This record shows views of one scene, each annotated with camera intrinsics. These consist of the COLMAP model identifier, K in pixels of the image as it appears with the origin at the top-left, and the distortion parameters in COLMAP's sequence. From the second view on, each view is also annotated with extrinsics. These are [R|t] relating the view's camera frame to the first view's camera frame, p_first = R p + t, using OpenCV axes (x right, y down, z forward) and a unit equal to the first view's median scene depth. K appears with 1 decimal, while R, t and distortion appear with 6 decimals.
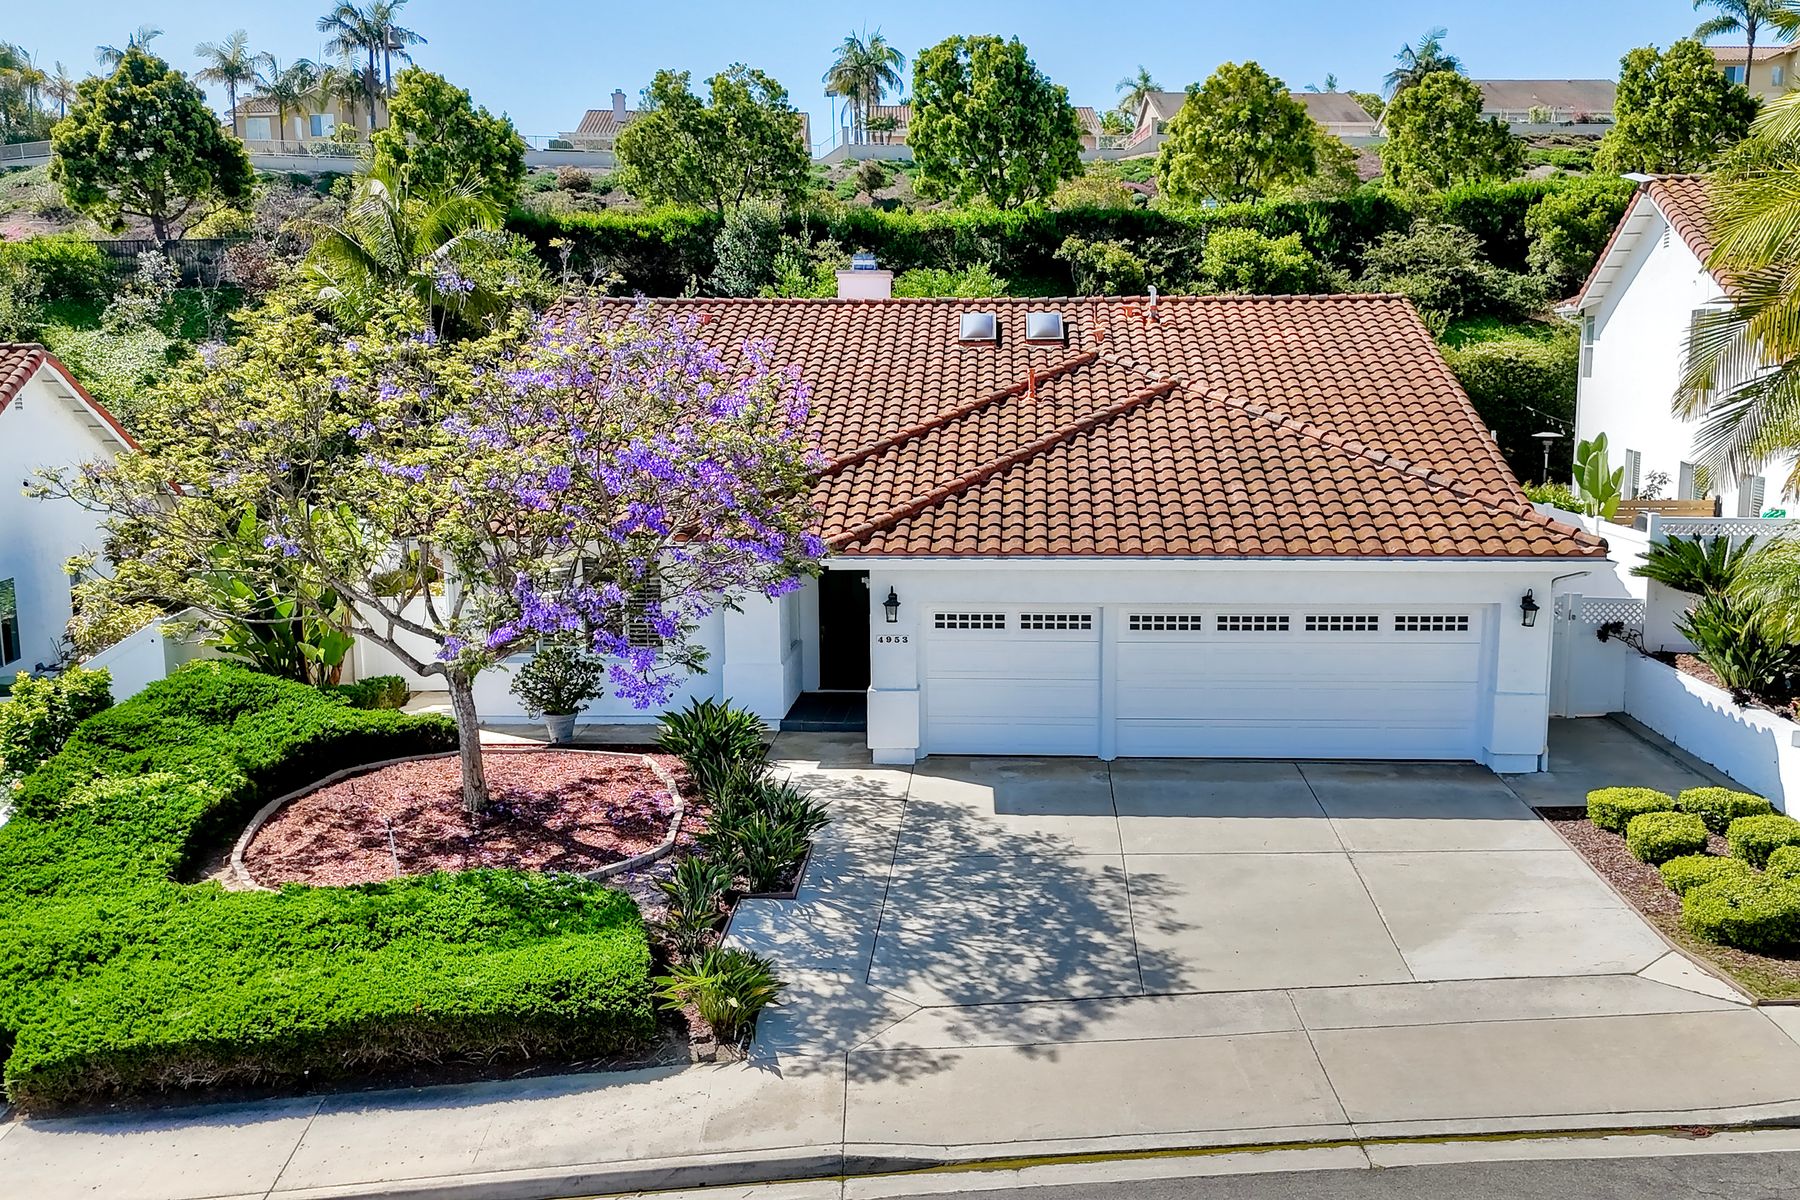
lens RADIAL K [[1599.1, 0, 968.1], [0, 1599.1, 604.2], [0, 0, 1]] dist [0.023813, 0.006136]
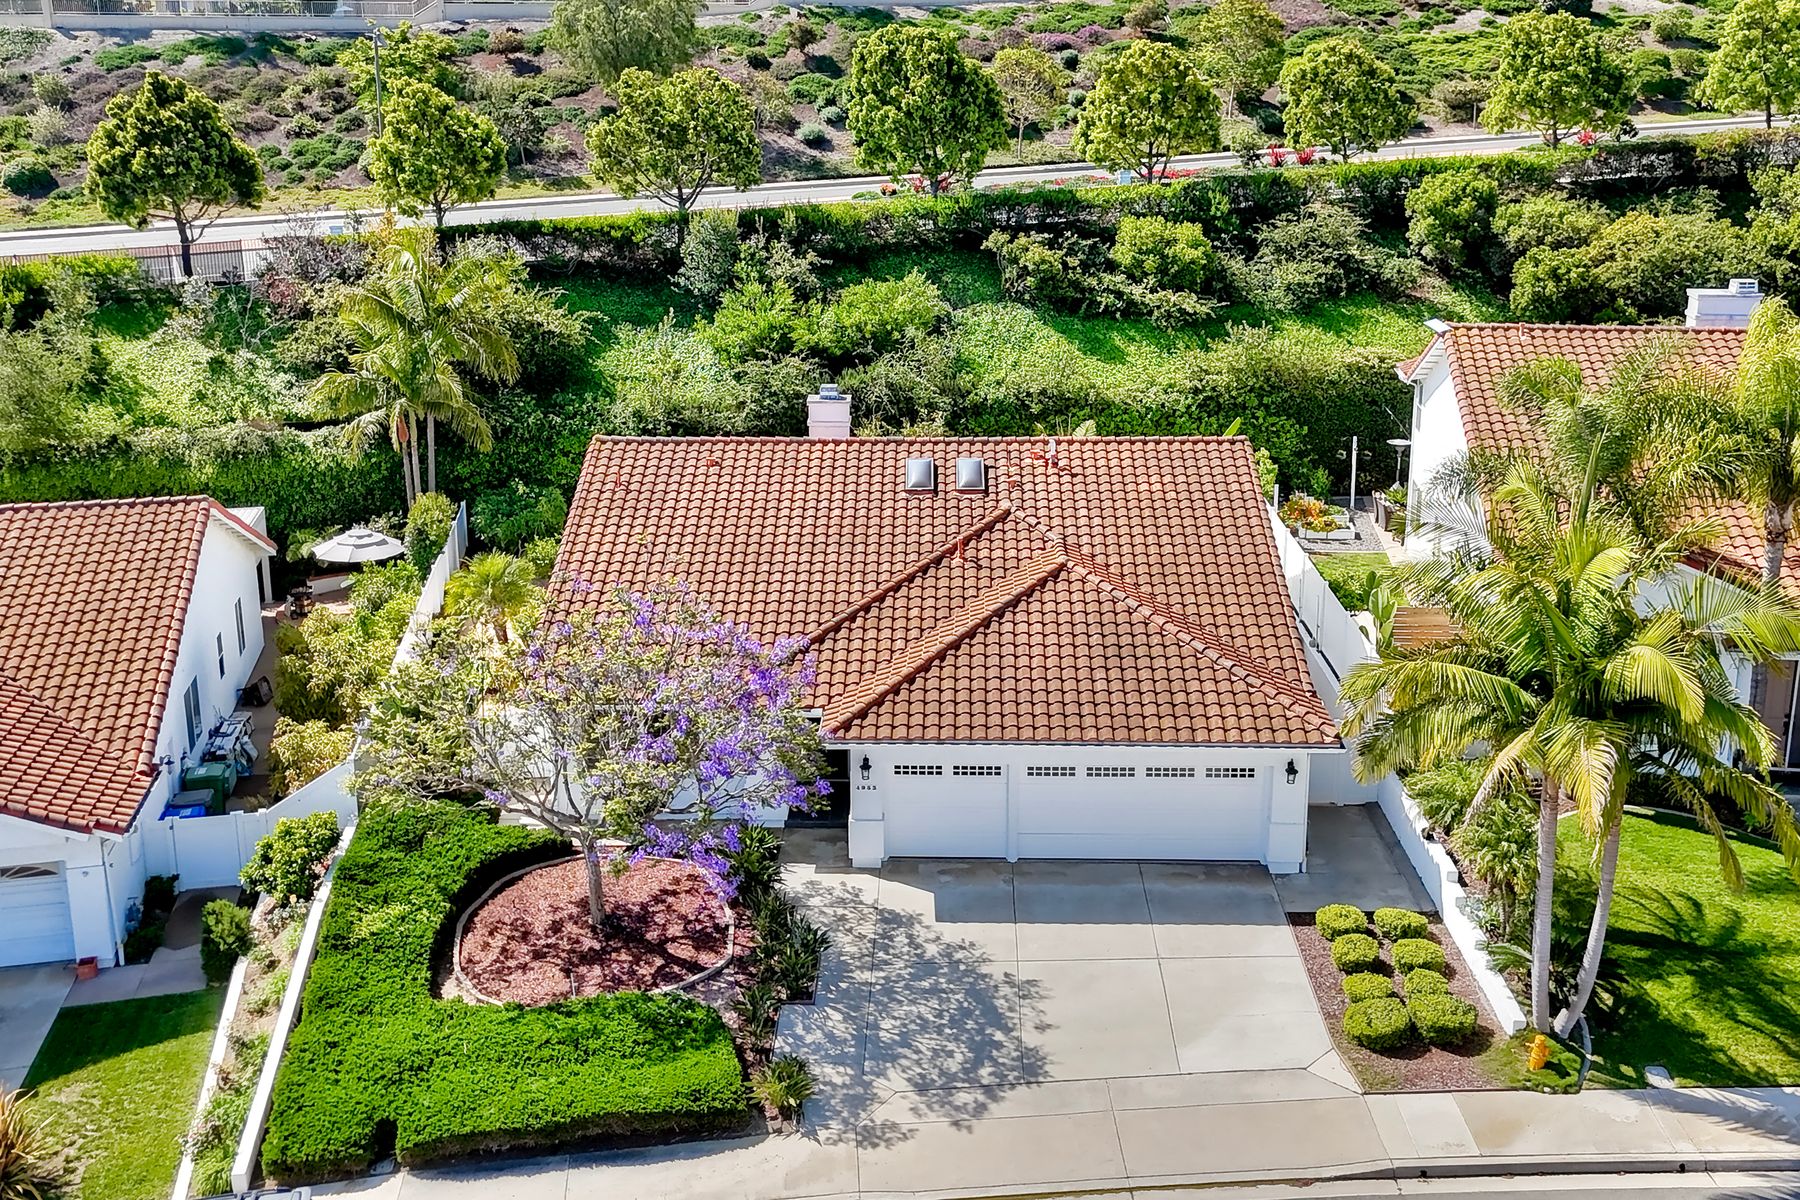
lens RADIAL K [[1737.4, 0, 918.8], [0, 1737.4, 488.1], [0, 0, 1]] dist [0.042506, -0.024858]
pose [[0.999896, -0.001681, 0.014334, -0.020650], [0.000462, 0.996414, 0.084606, -0.394036], [-0.014425, -0.084590, 0.996311, -0.584996]]
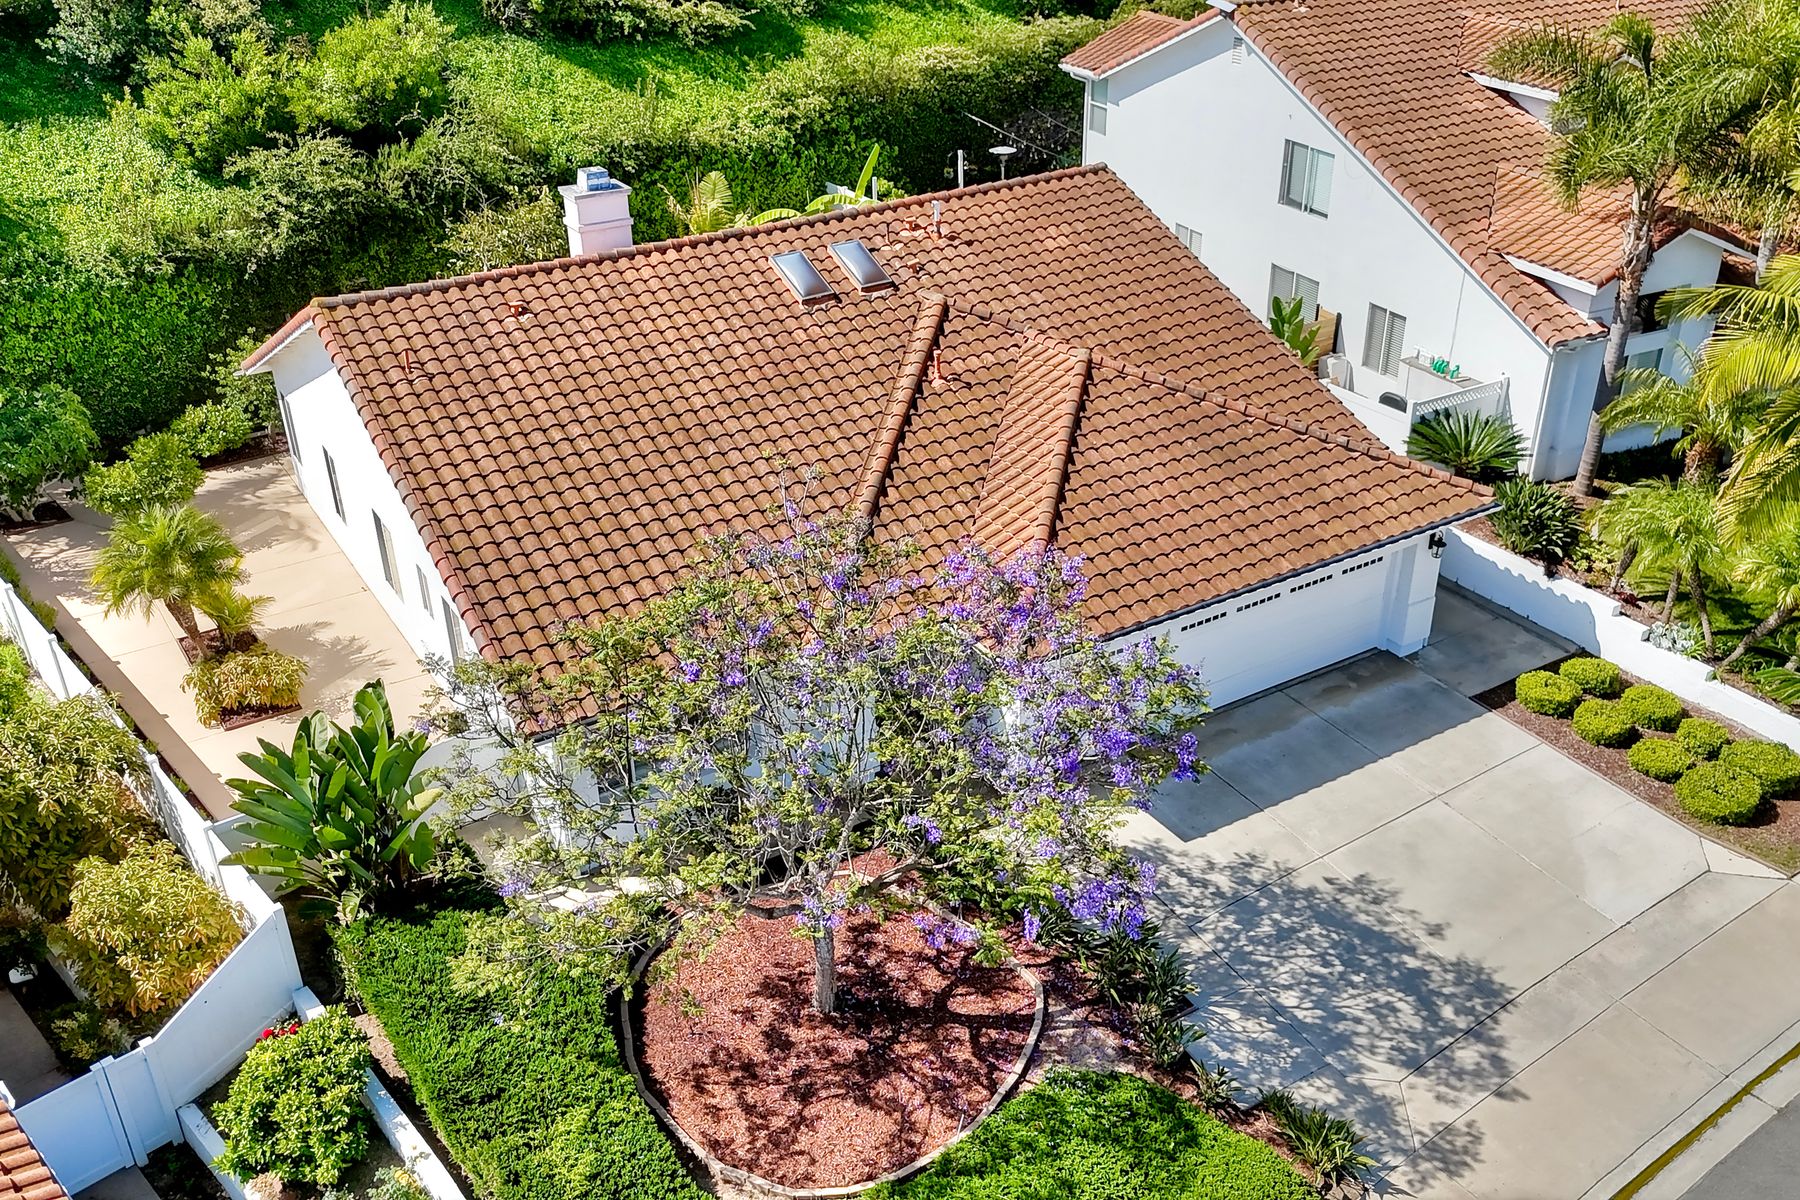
lens RADIAL K [[1567.7, 0, 953.2], [0, 1567.7, 646.7], [0, 0, 1]] dist [0.047081, -0.060995]
pose [[0.831064, -0.287607, 0.476040, -0.613231], [0.100999, 0.919727, 0.379344, -0.448068], [-0.546929, -0.267180, 0.793400, 0.167080]]
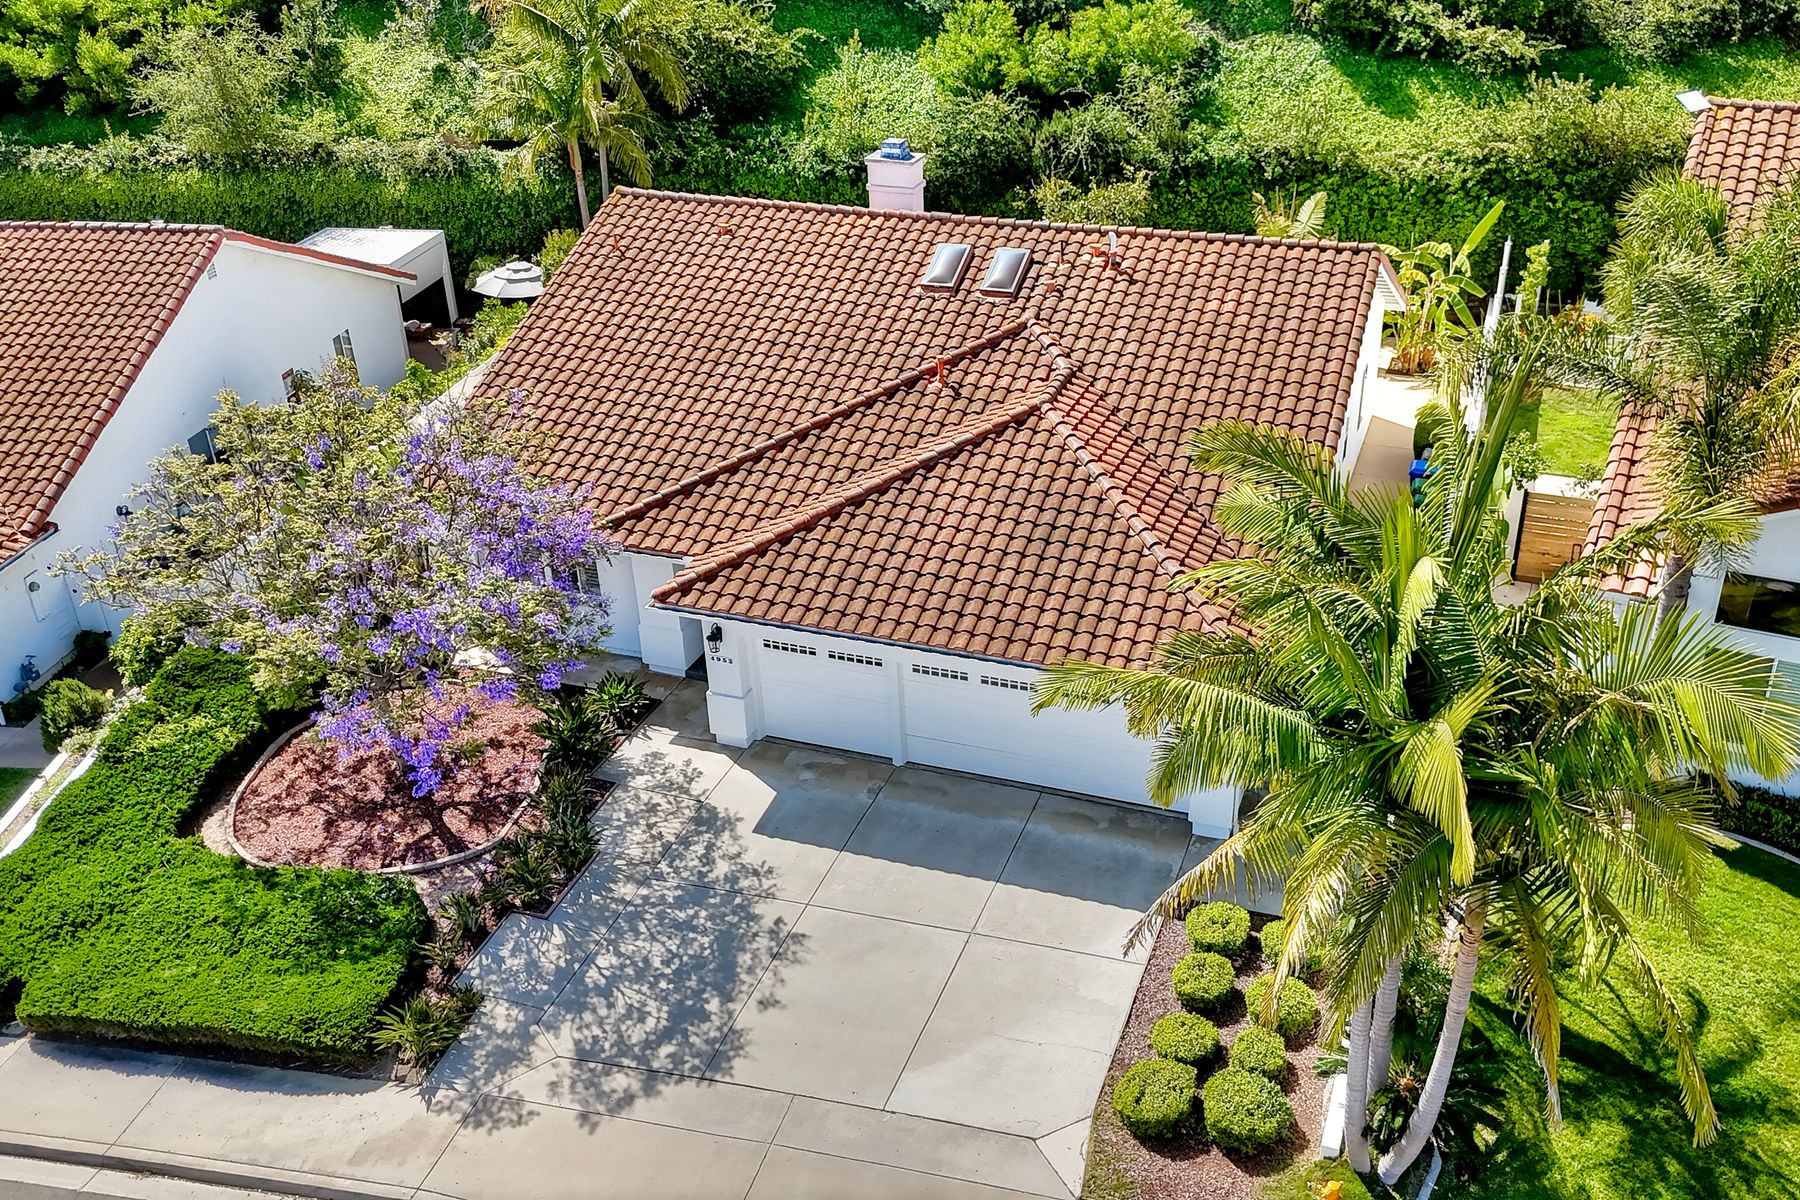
lens RADIAL K [[1567.7, 0, 953.2], [0, 1567.7, 646.7], [0, 0, 1]] dist [0.047081, -0.060995]
pose [[0.954332, 0.141113, -0.263319, 0.452882], [-0.038257, 0.931880, 0.360743, -0.440690], [0.296287, -0.334195, 0.894722, -0.038438]]
